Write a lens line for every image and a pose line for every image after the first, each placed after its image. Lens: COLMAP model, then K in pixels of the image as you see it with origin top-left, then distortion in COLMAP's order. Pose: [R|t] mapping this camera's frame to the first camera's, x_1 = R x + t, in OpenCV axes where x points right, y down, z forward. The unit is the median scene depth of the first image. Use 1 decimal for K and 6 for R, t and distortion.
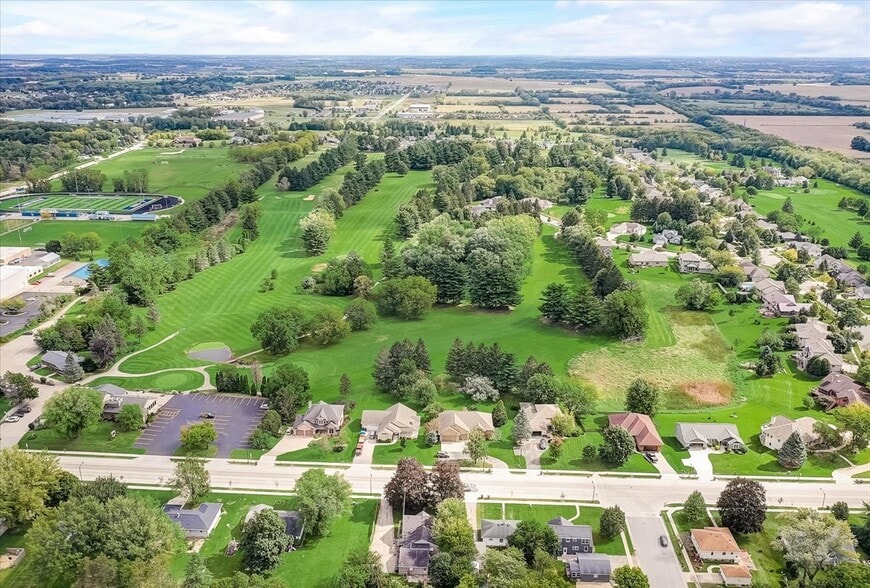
lens RADIAL K [[703.6, 0, 454.1], [0, 703.6, 296.0], [0, 0, 1]] dist [-0.008962, 0.004317]
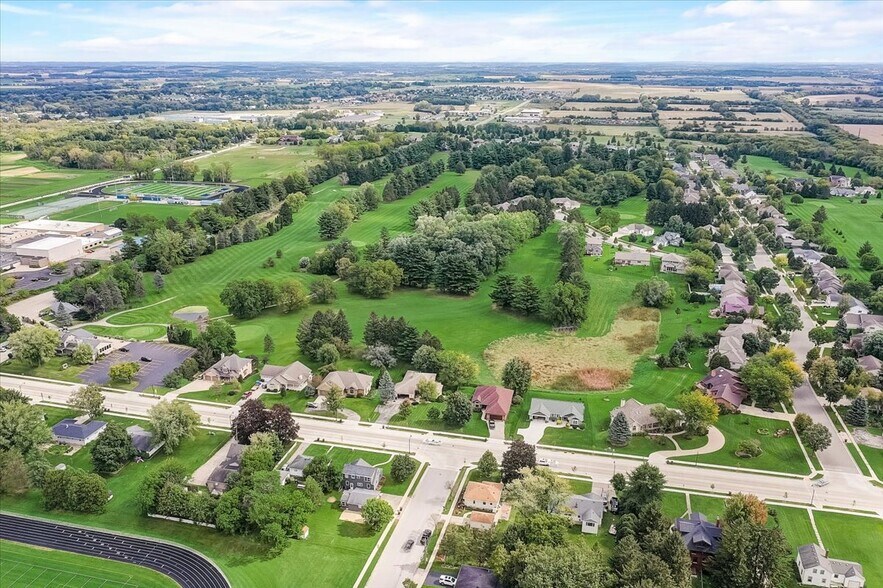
lens RADIAL K [[687.2, 0, 461.4], [0, 687.2, 292.0], [0, 0, 1]] dist [-0.007431, 0.002382]
pose [[0.982322, 0.057268, -0.178224, 0.243057], [-0.058510, 0.998285, -0.001717, 0.015859], [0.177820, 0.012114, 0.983988, -0.041322]]
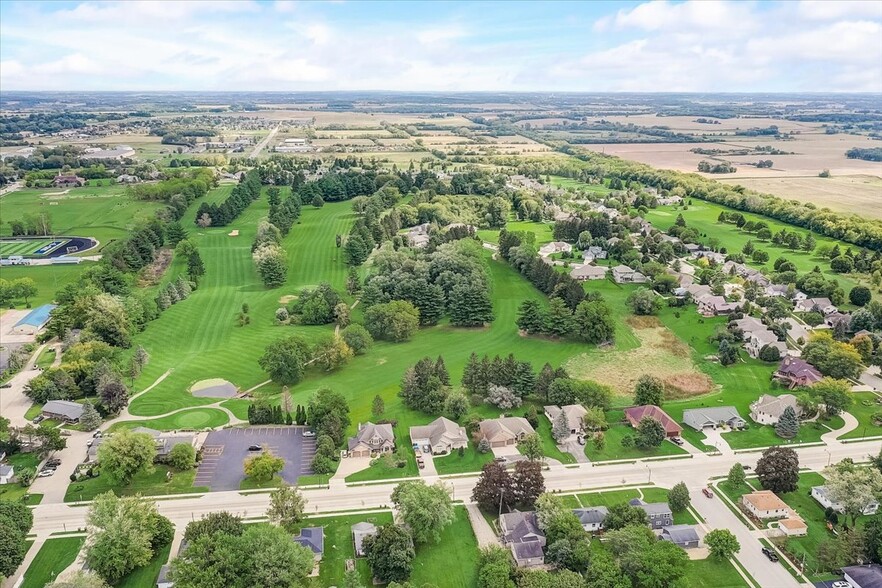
lens RADIAL K [[686.4, 0, 460.9], [0, 686.4, 292.0], [0, 0, 1]] dist [-0.007431, 0.002382]
pose [[0.977291, -0.060724, 0.203015, -0.157863], [0.069694, 0.996870, -0.037328, 0.003844], [-0.200113, 0.050629, 0.978464, -0.014455]]
